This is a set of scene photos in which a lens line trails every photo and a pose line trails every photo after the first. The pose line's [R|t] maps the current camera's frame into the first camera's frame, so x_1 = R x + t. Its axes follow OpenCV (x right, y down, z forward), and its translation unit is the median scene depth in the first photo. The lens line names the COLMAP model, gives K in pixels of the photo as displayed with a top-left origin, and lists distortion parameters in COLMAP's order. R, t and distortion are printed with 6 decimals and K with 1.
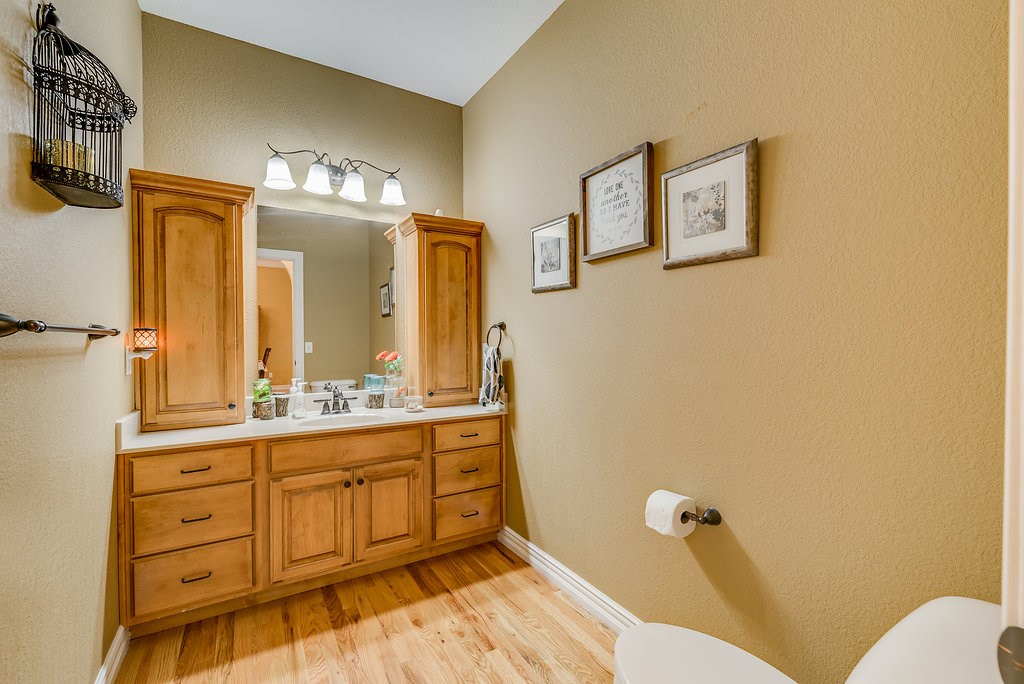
lens RADIAL K [[440.9, 0, 510.1], [0, 440.9, 343.6], [0, 0, 1]] dist [-0.010619, 0.000204]
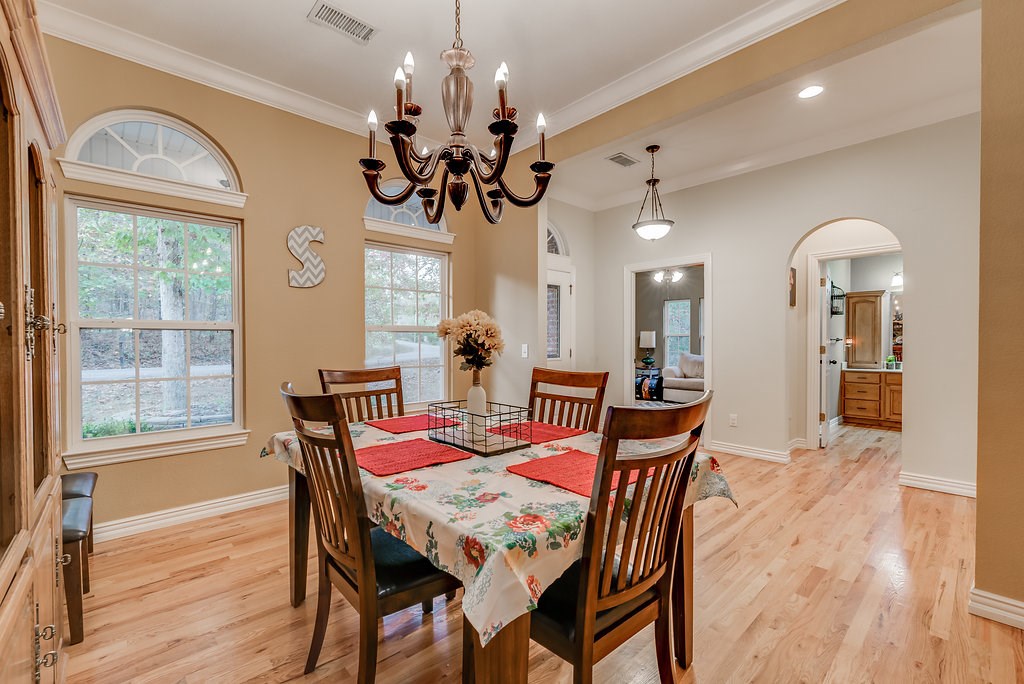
lens RADIAL K [[440.9, 0, 511.2], [0, 440.9, 350.5], [0, 0, 1]] dist [-0.010619, 0.000204]
pose [[0.196202, 0.017772, -0.980402, 2.015808], [-0.005430, 0.999840, 0.017038, 0.019387], [0.980548, 0.001981, 0.196267, -2.275647]]
